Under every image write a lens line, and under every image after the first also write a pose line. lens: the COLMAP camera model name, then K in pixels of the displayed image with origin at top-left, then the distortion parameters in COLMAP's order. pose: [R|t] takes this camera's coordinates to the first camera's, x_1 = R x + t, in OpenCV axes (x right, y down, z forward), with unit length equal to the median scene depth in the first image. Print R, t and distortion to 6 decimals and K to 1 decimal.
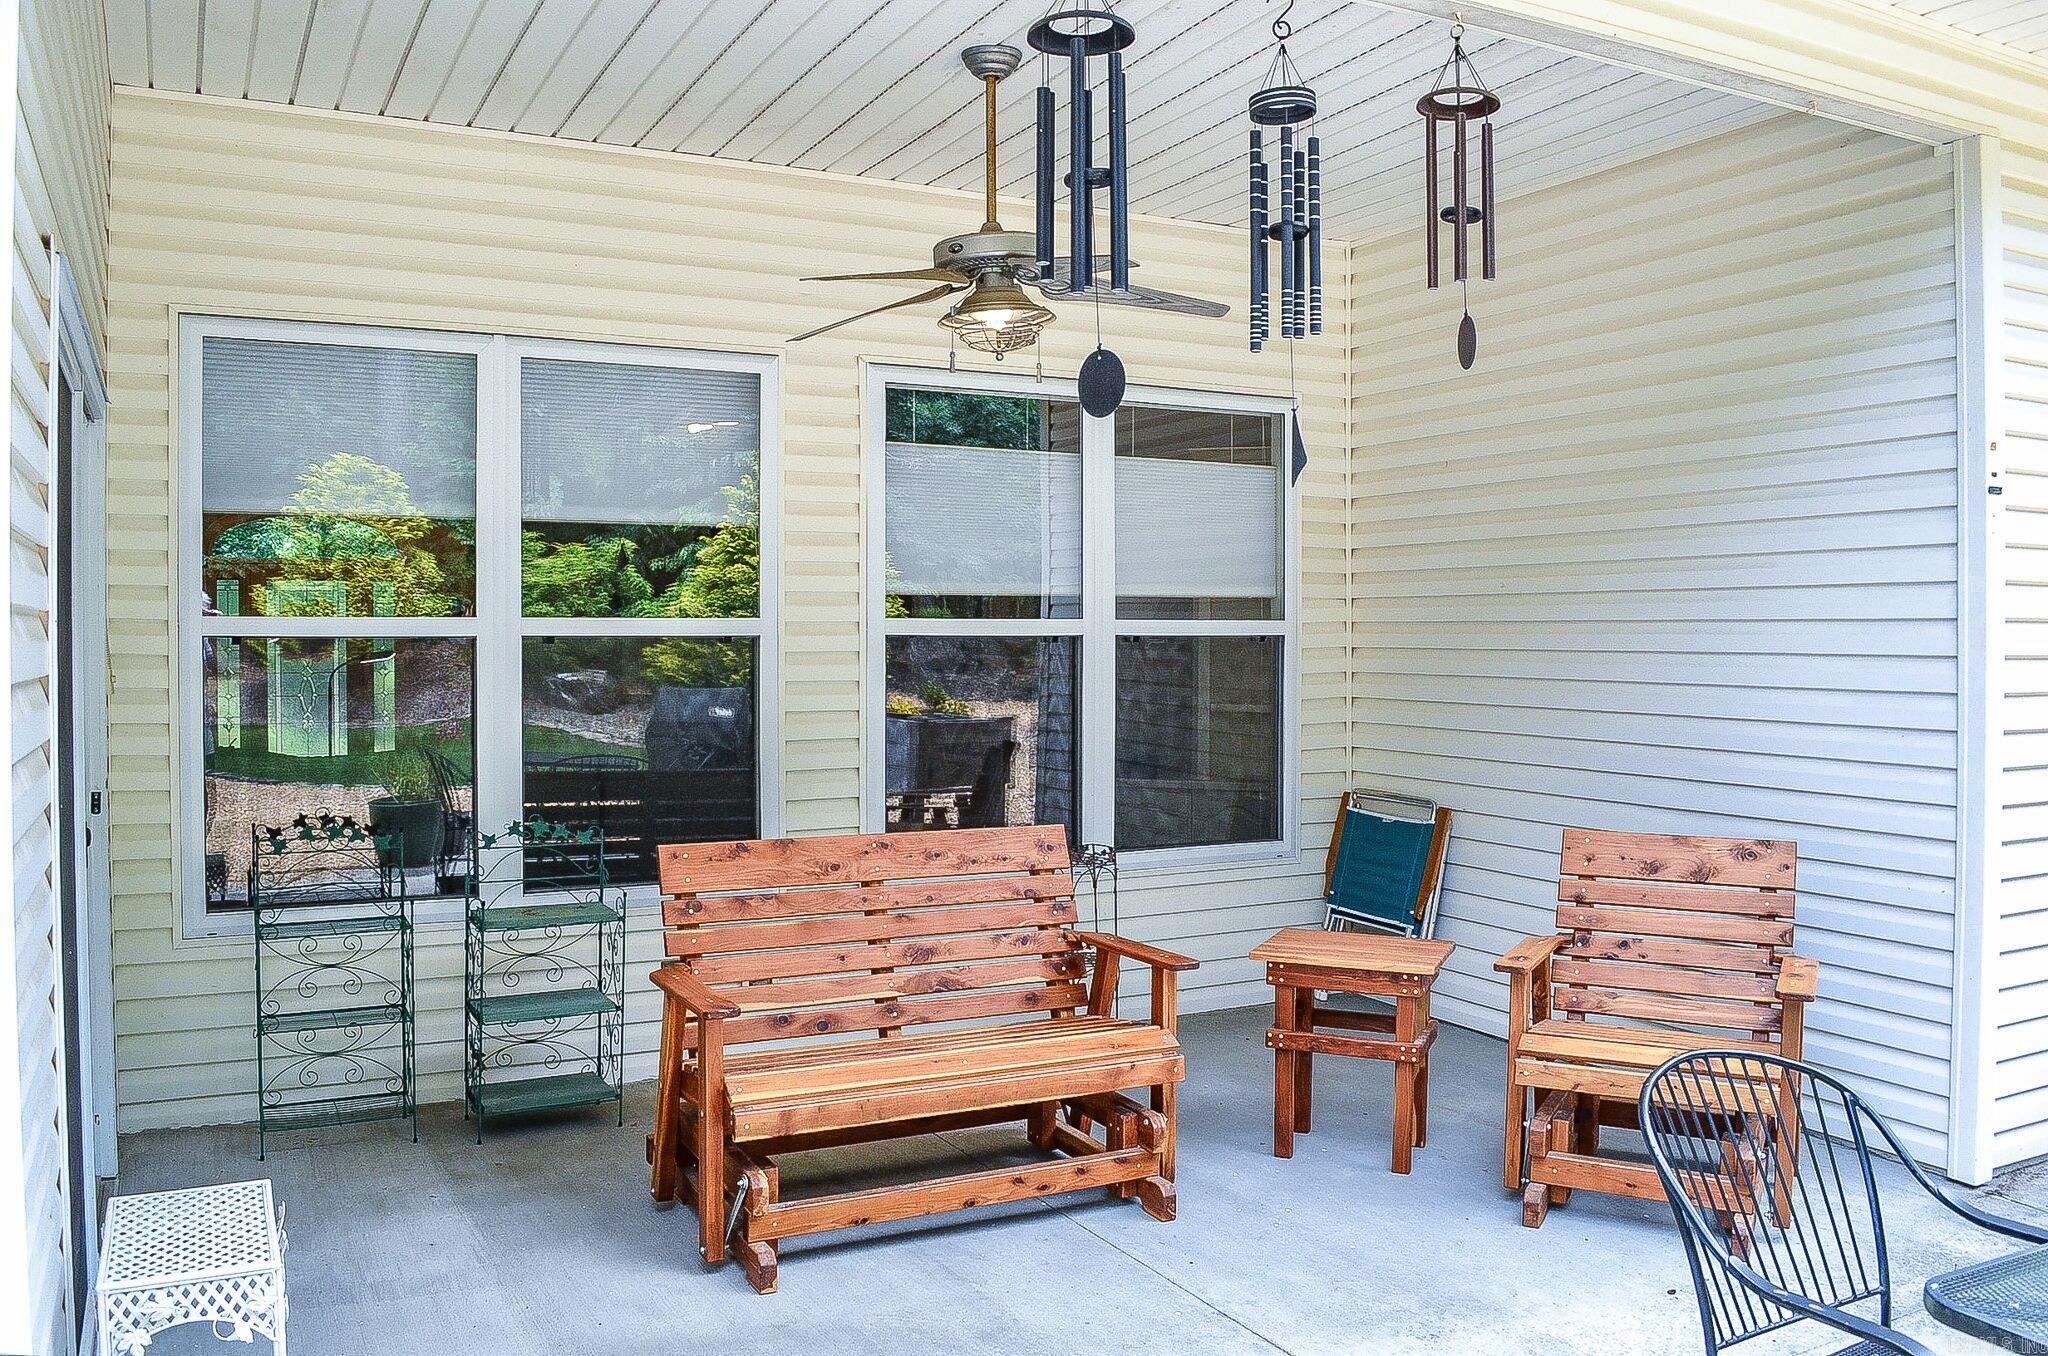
lens RADIAL K [[1598.1, 0, 1027.1], [0, 1598.1, 664.3], [0, 0, 1]] dist [-0.104634, 0.001714]
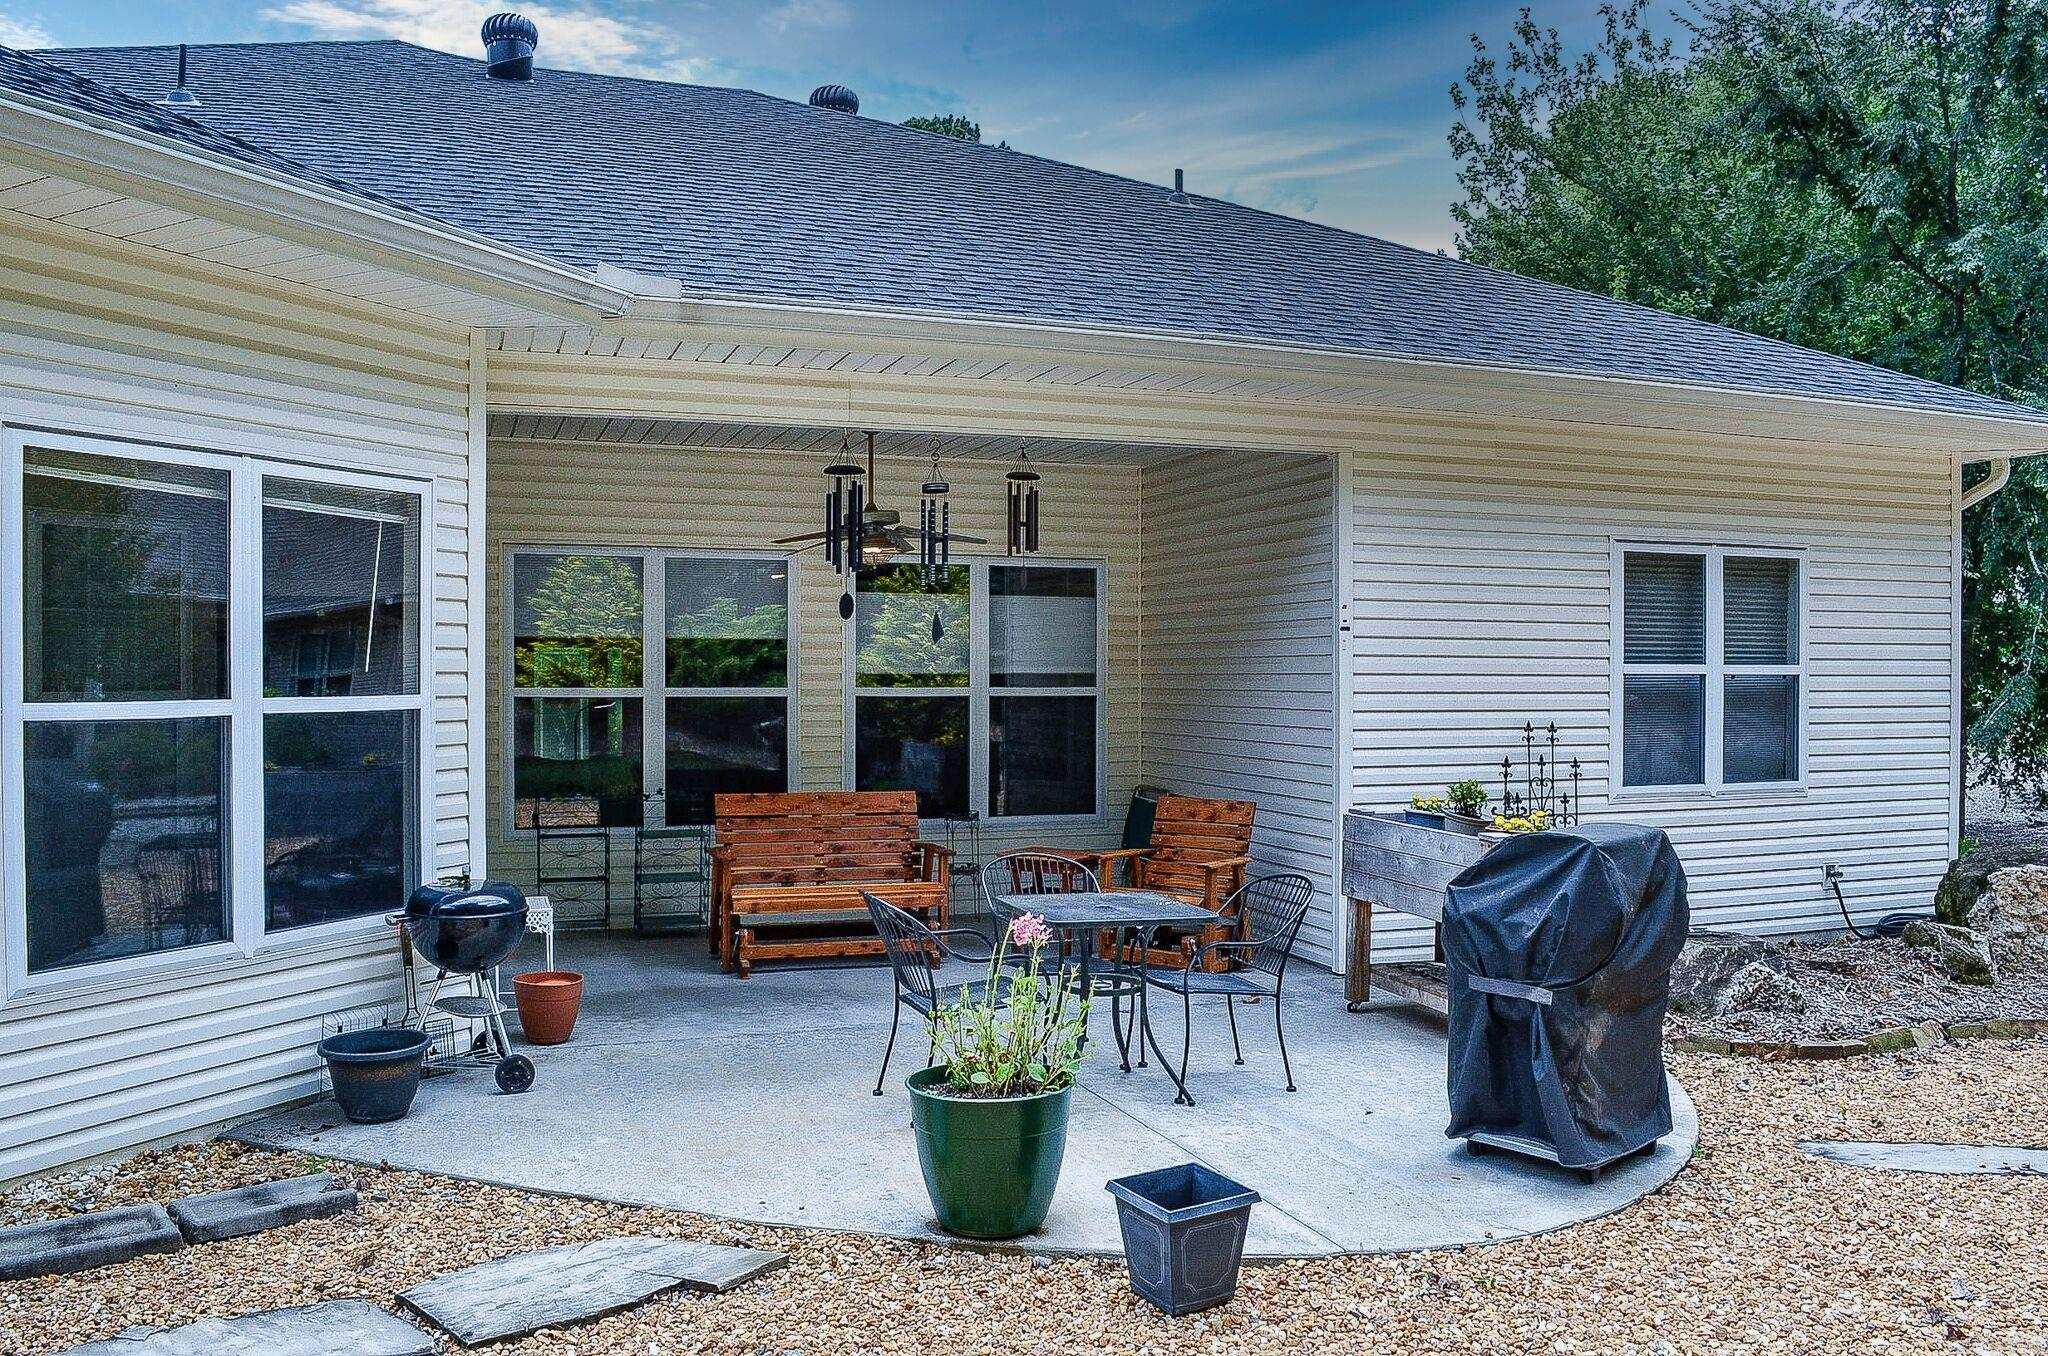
lens RADIAL K [[1624.0, 0, 1024.0], [0, 1624.0, 678.0], [0, 0, 1]] dist [-0.098801, 0.000563]
pose [[0.988905, 0.000684, -0.148549, 0.454003], [-0.003247, 0.999850, -0.017014, -0.009271], [0.148516, 0.017308, 0.988759, -1.003935]]
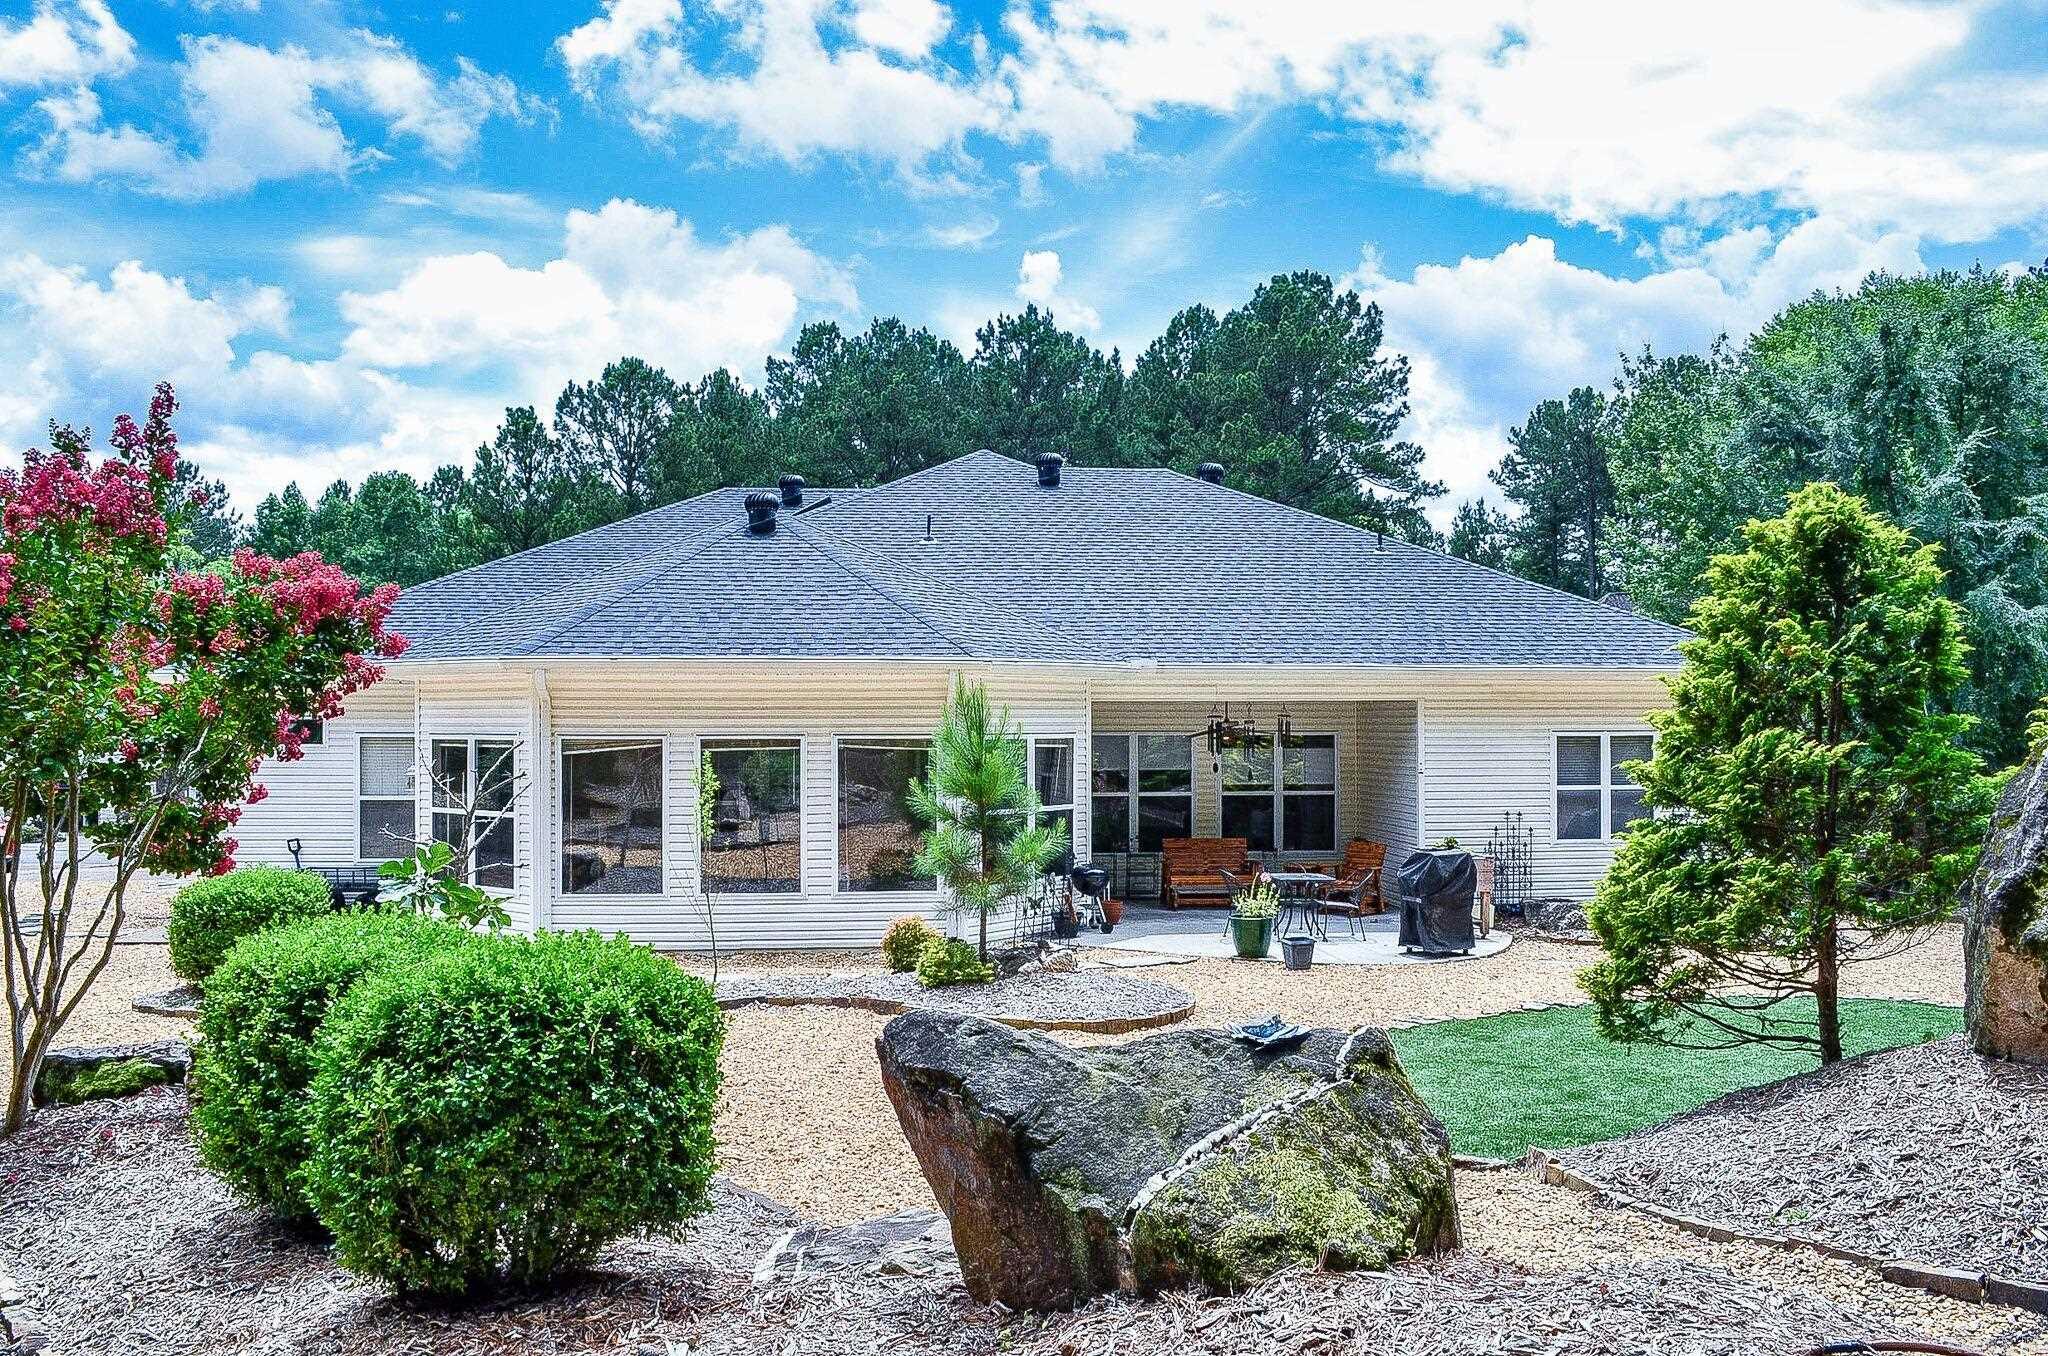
lens RADIAL K [[1624.0, 0, 1024.0], [0, 1624.0, 678.0], [0, 0, 1]] dist [-0.098801, 0.000563]
pose [[0.926049, -0.012911, -0.377182, 1.205716], [-0.005285, 0.998873, -0.047167, -0.142876], [0.377366, 0.045672, 0.924937, -3.657569]]
